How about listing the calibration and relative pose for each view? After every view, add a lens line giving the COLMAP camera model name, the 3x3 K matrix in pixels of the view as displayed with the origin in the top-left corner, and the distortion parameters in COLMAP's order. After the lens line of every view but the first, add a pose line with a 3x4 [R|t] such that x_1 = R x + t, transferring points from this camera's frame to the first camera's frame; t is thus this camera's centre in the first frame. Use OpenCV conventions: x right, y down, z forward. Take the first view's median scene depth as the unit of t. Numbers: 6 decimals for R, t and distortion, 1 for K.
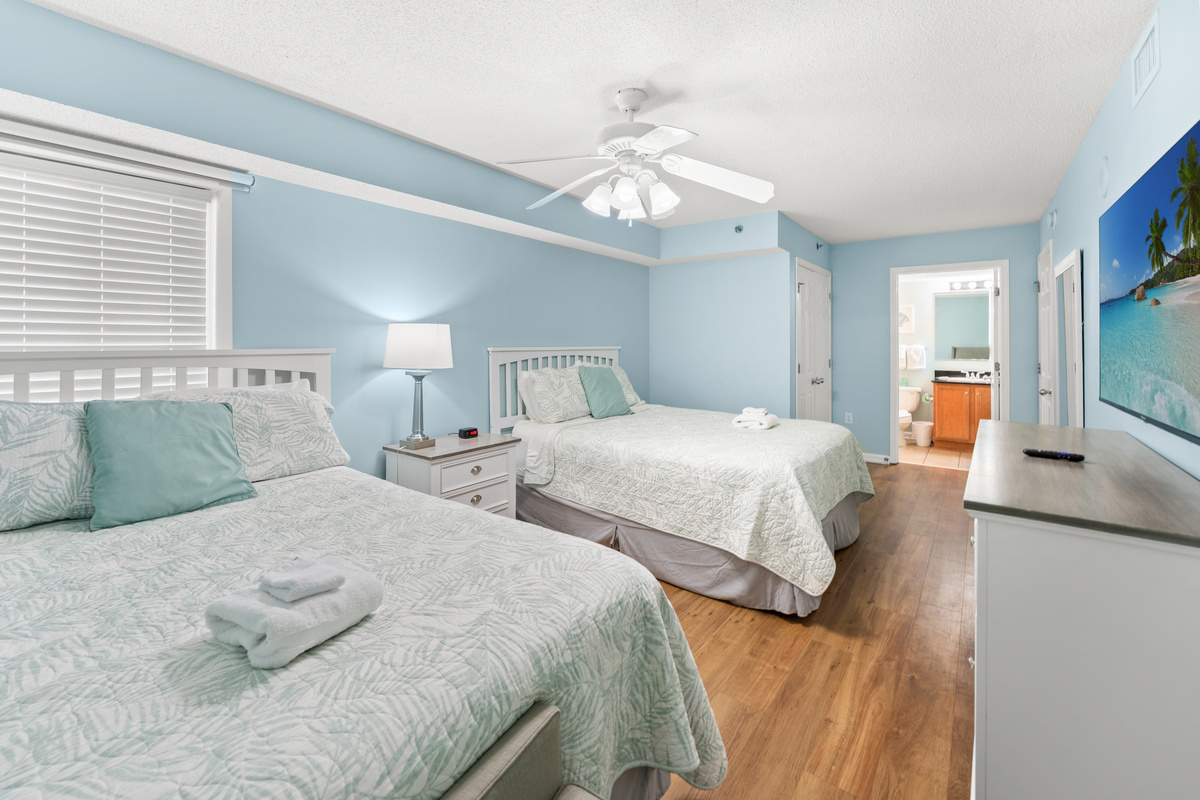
lens RADIAL K [[512.3, 0, 604.0], [0, 512.3, 342.4], [0, 0, 1]] dist [-0.000247, 0.000032]
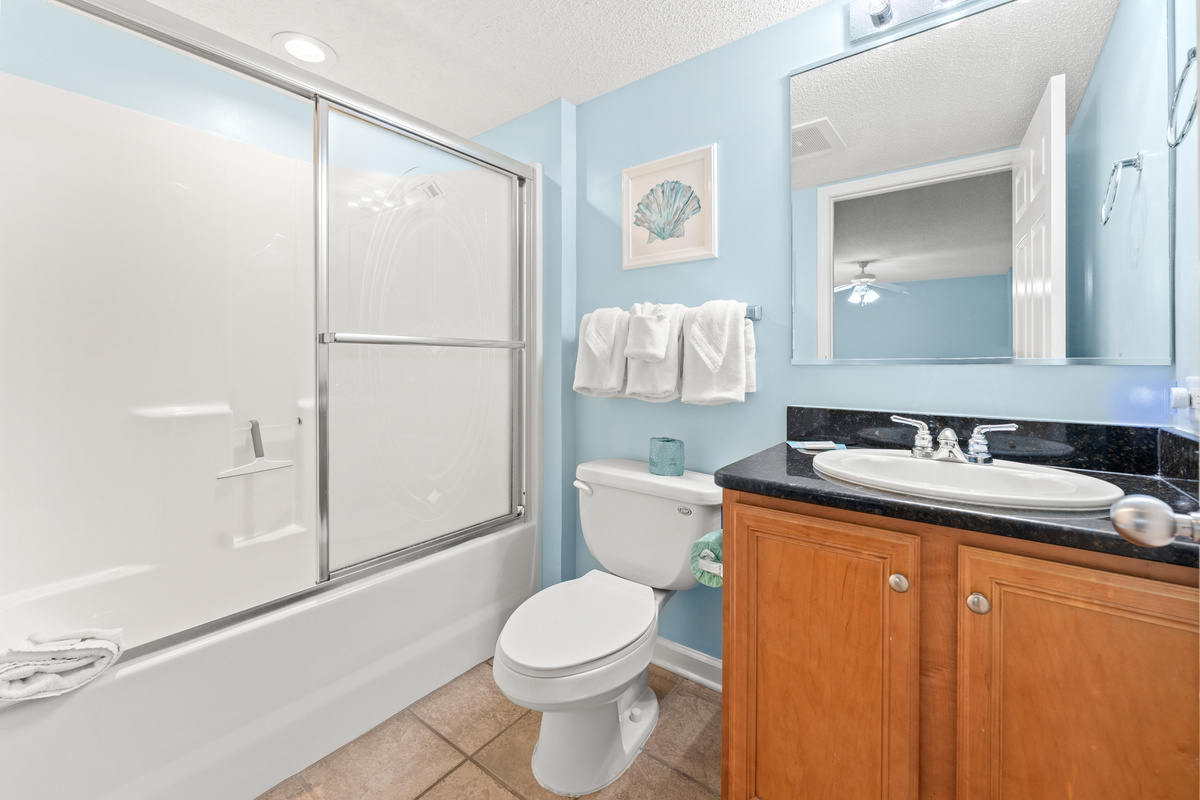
lens RADIAL K [[495.1, 0, 596.0], [0, 495.1, 367.0], [0, 0, 1]] dist [-0.001501, -0.000156]
pose [[0.999858, -0.003754, -0.016410, 0.623759], [0.003833, 0.999981, 0.004809, 0.038622], [0.016391, -0.004871, 0.999854, 0.858272]]
